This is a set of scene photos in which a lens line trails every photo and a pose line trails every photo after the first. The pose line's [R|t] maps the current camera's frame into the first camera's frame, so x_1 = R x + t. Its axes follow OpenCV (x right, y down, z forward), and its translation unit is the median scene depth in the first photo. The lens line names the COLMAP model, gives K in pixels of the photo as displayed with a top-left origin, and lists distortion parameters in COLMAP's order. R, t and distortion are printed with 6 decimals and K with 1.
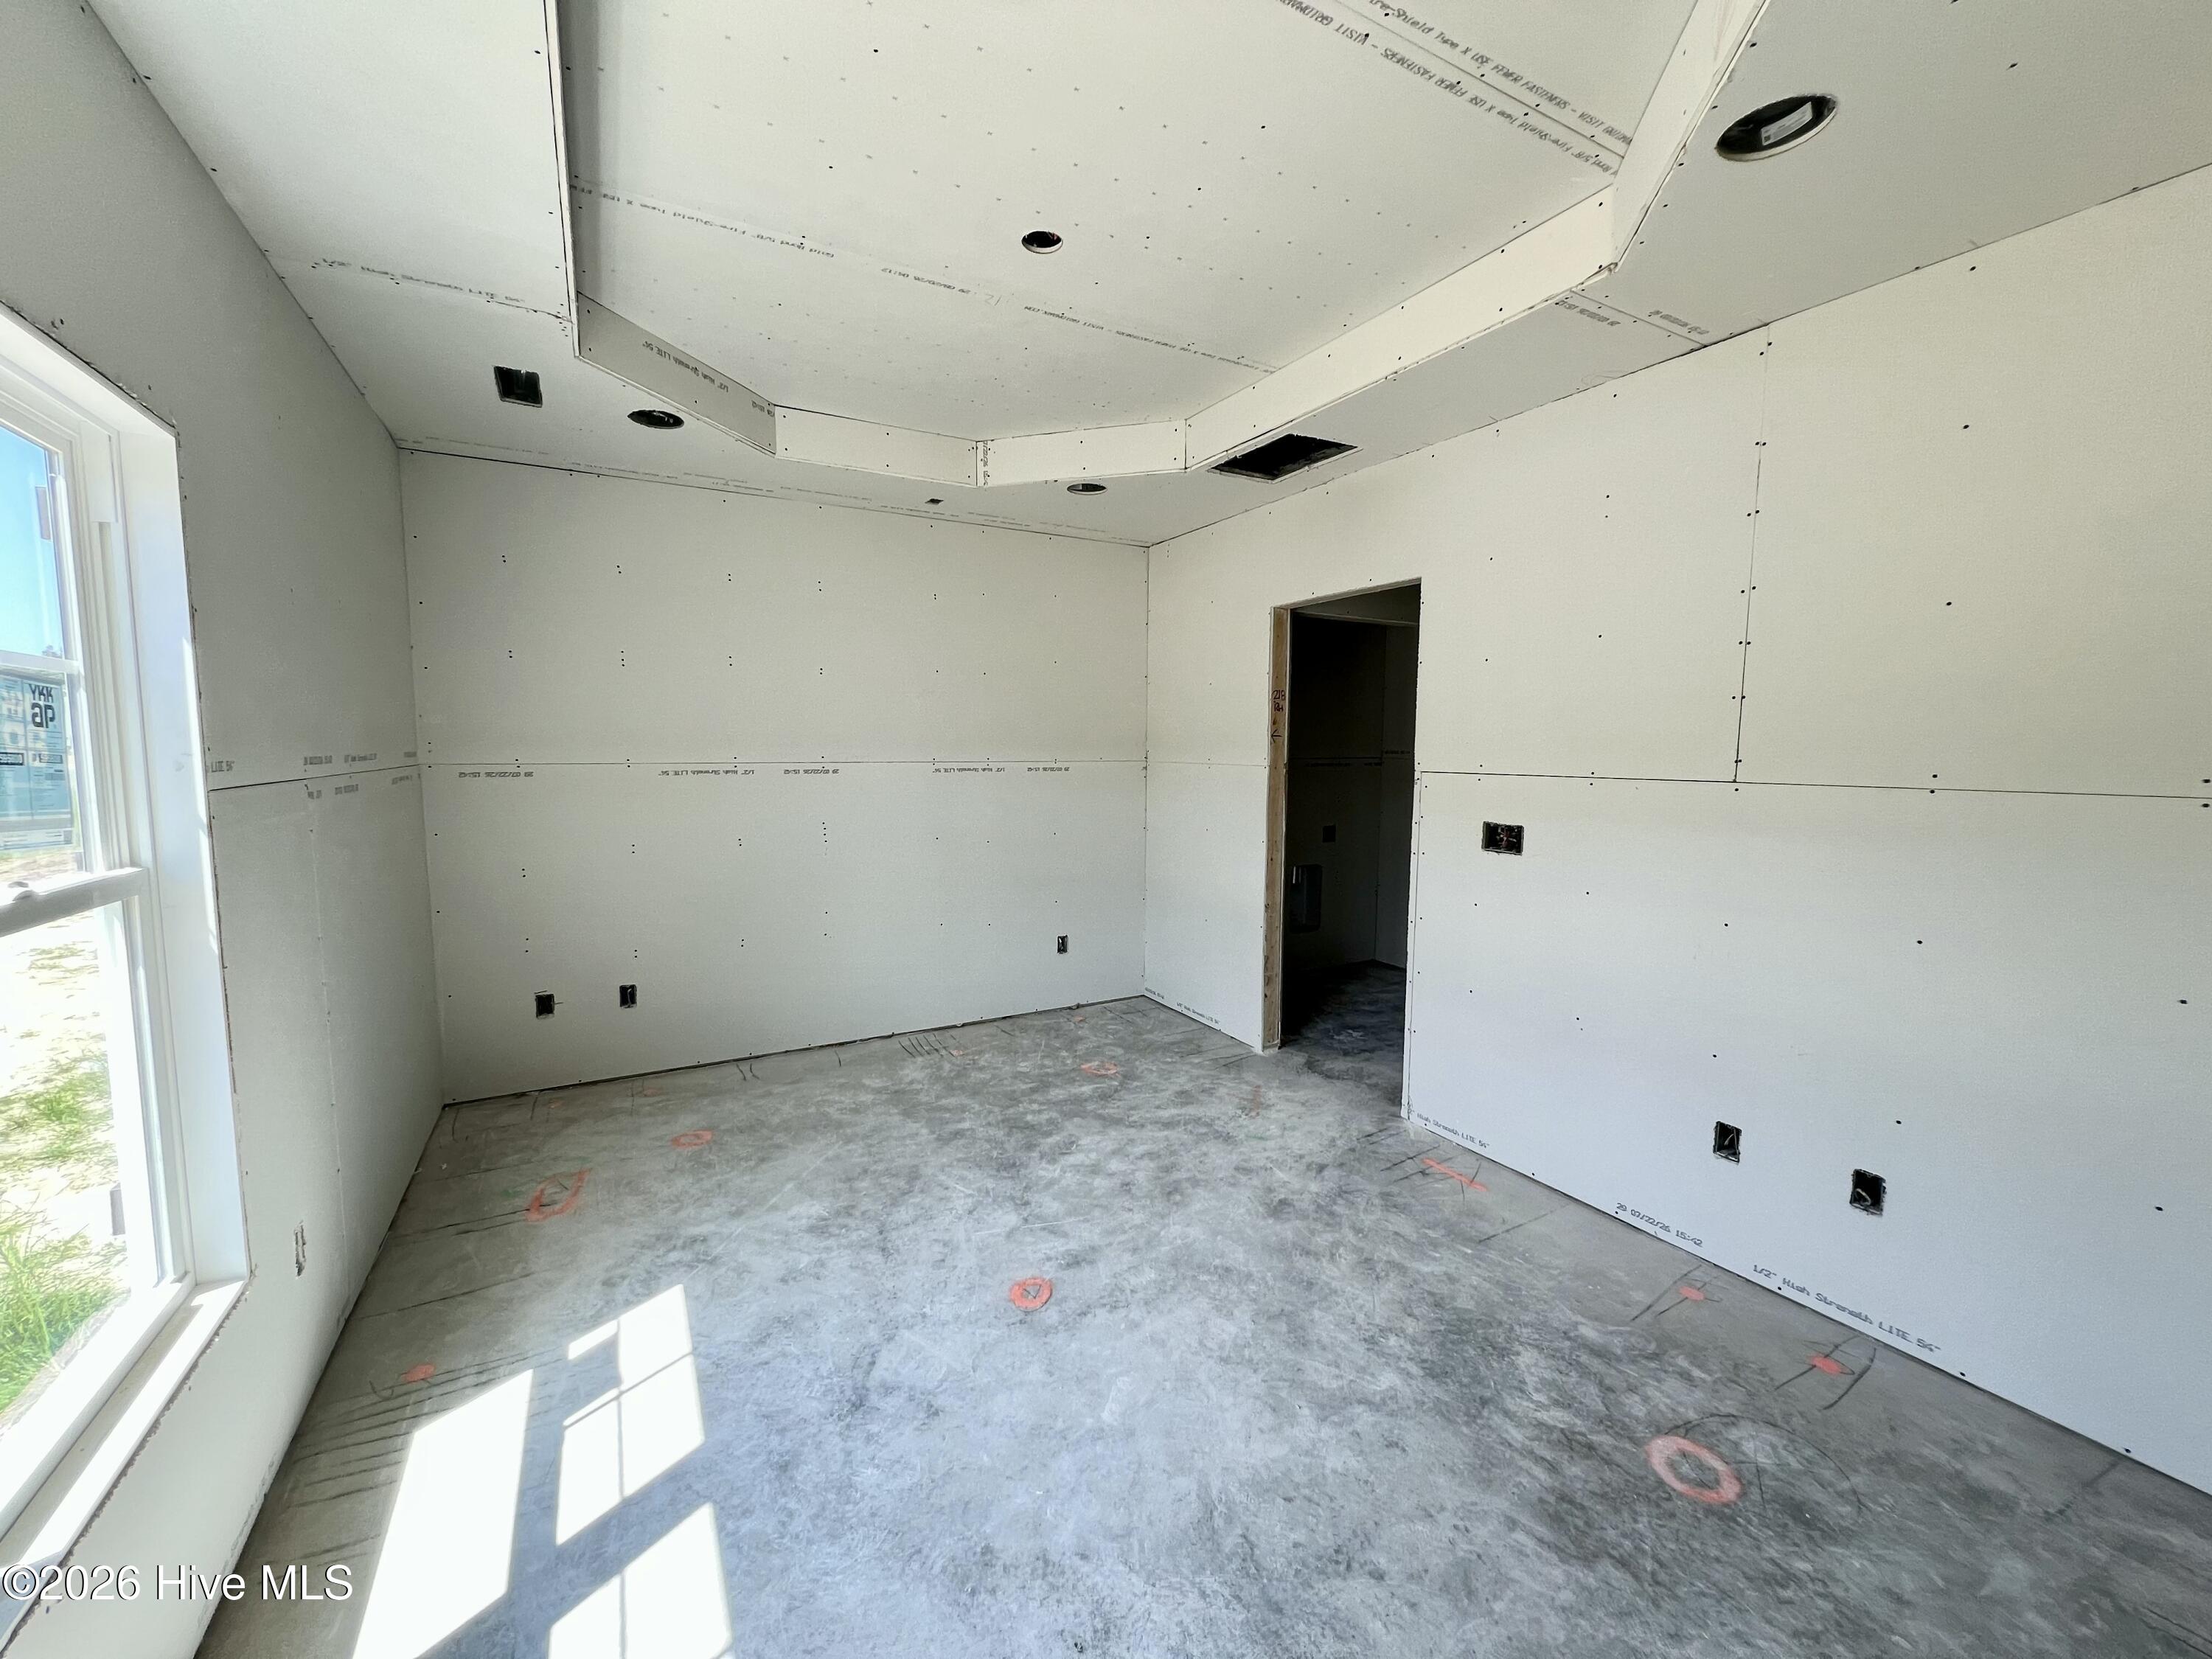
lens RADIAL K [[883.4, 0, 1104.2], [0, 883.4, 833.4], [0, 0, 1]] dist [-0.000994, 0.000124]
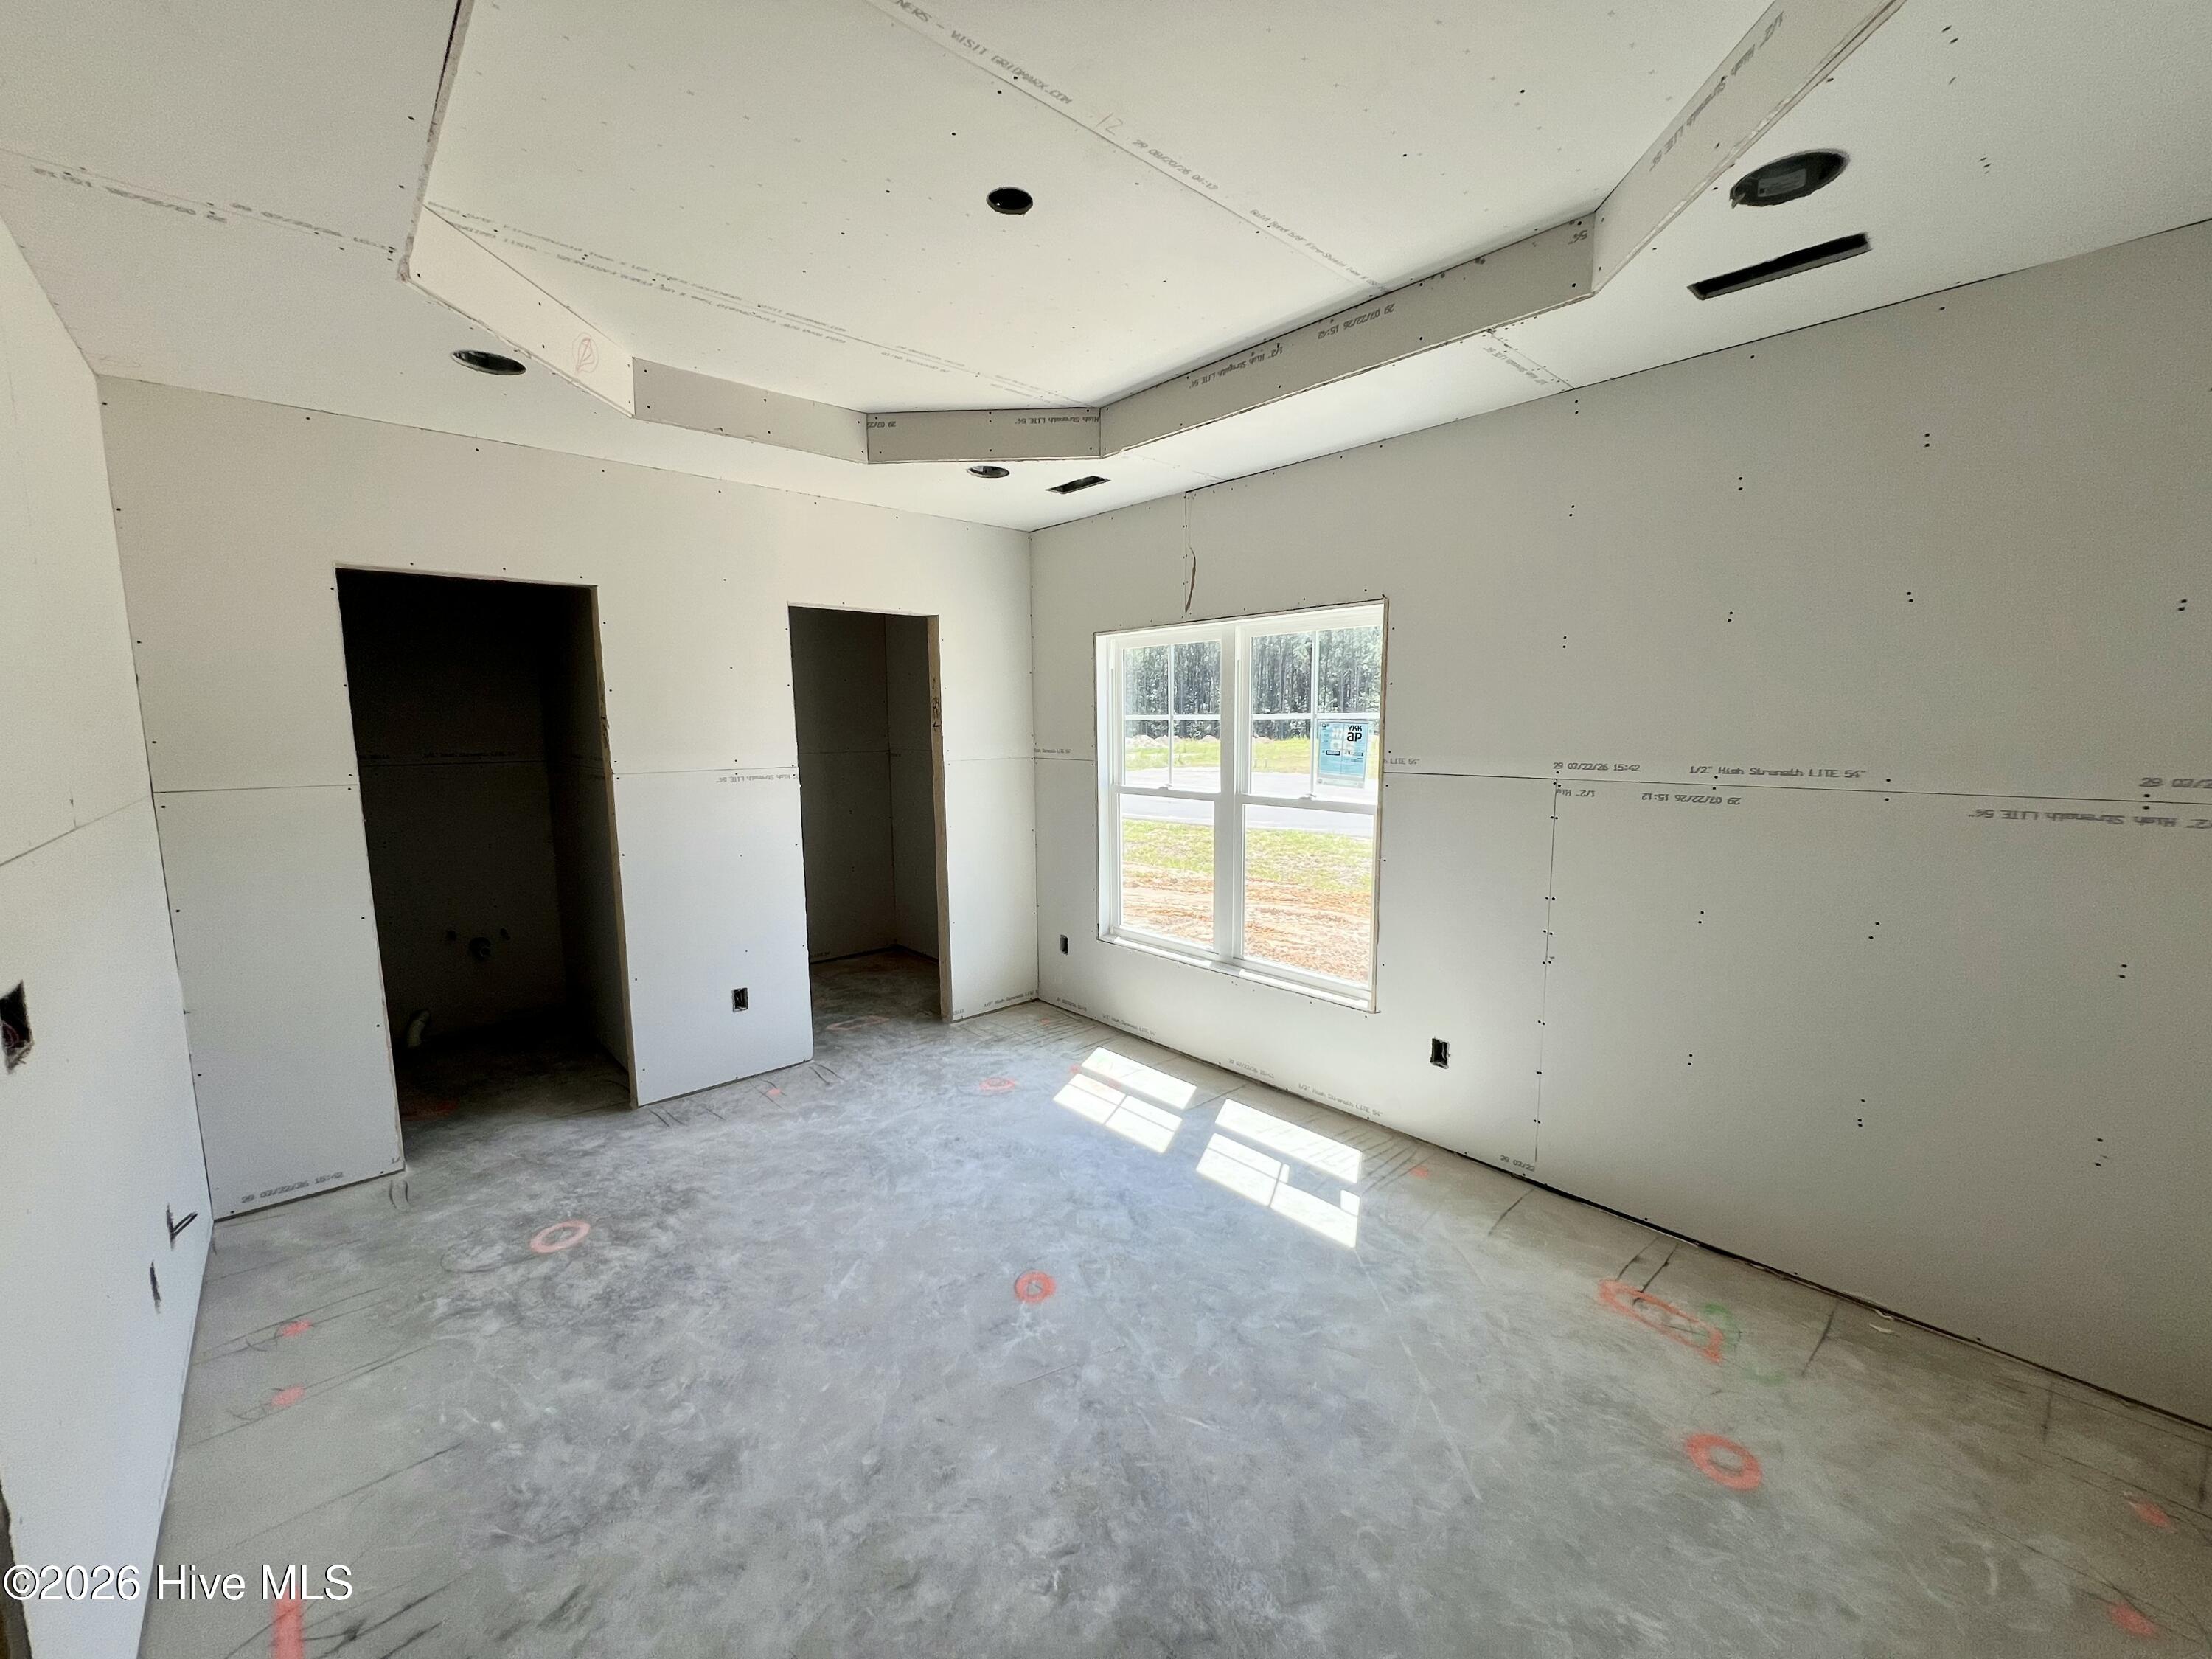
lens RADIAL K [[883.4, 0, 1104.2], [0, 883.4, 833.4], [0, 0, 1]] dist [-0.000994, 0.000124]
pose [[-0.974803, 0.030804, -0.220930, 0.056236], [-0.018532, 0.975812, 0.217825, -0.254048], [0.222296, 0.216431, -0.950654, 2.089392]]
